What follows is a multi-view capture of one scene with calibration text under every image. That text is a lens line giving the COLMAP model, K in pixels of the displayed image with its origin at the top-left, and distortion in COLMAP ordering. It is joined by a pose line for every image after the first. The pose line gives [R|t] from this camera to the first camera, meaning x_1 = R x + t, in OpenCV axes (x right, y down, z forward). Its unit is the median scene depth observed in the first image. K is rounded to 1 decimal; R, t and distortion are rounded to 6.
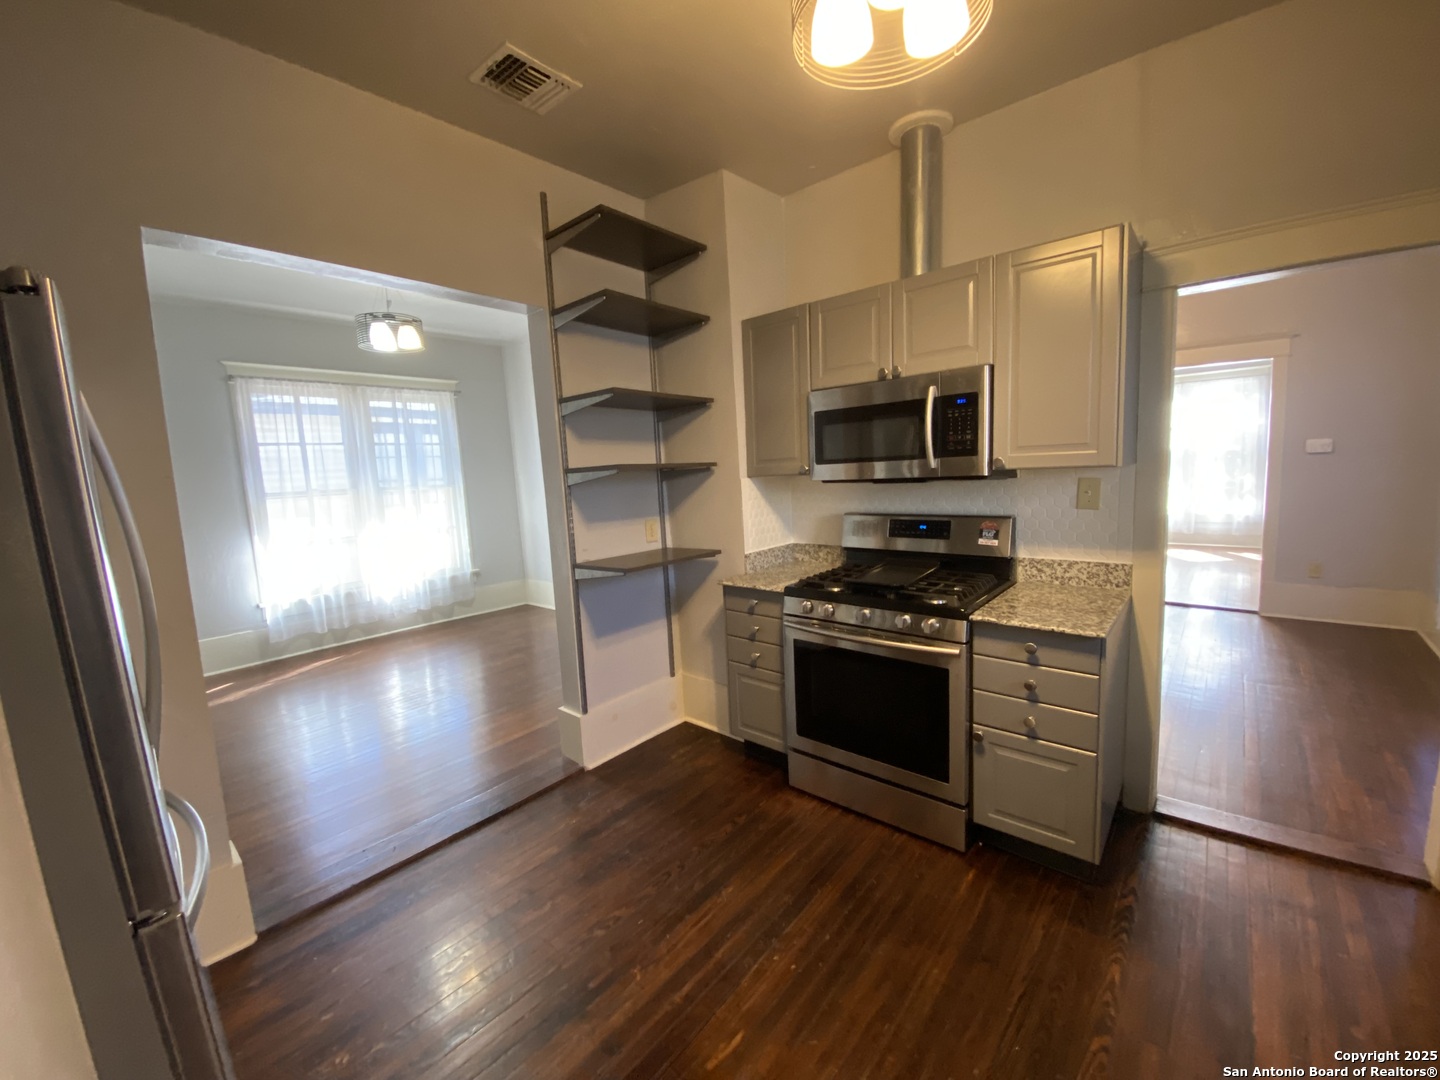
lens RADIAL K [[578.2, 0, 711.1], [0, 578.2, 534.0], [0, 0, 1]] dist [-0.002463, -0.002816]
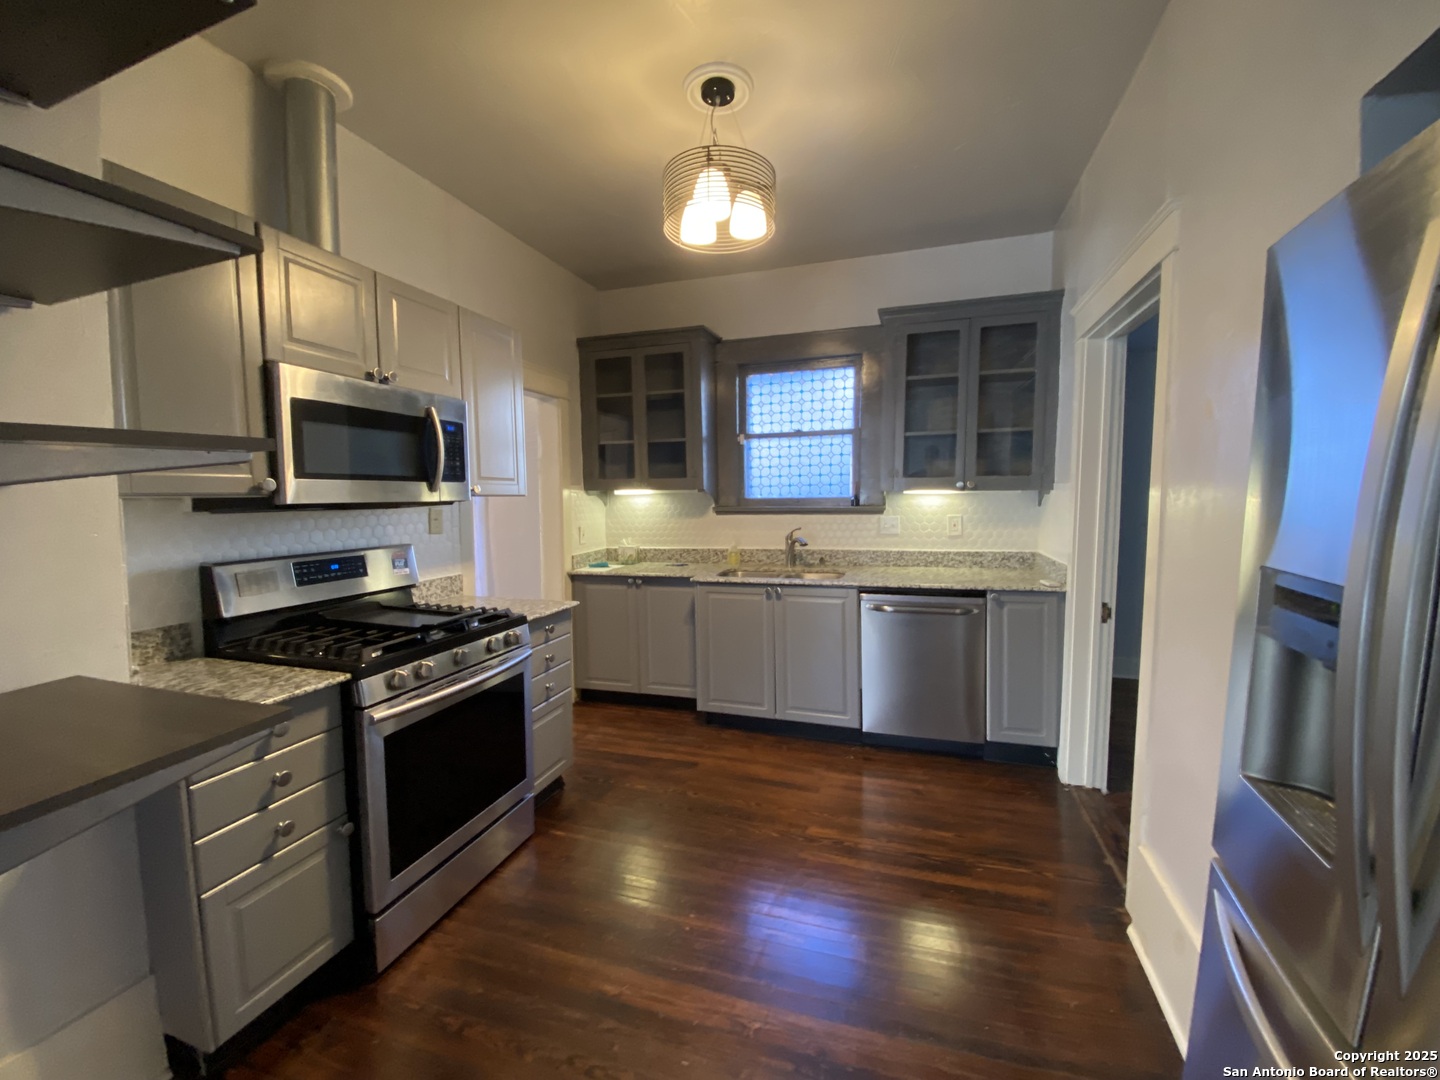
lens RADIAL K [[578.2, 0, 716.4], [0, 578.2, 545.2], [0, 0, 1]] dist [-0.002463, -0.002816]
pose [[-0.416683, -0.026206, 0.908674, -0.658655], [0.127715, 0.987983, 0.087058, -0.049286], [-0.900036, 0.152327, -0.408328, 0.953025]]
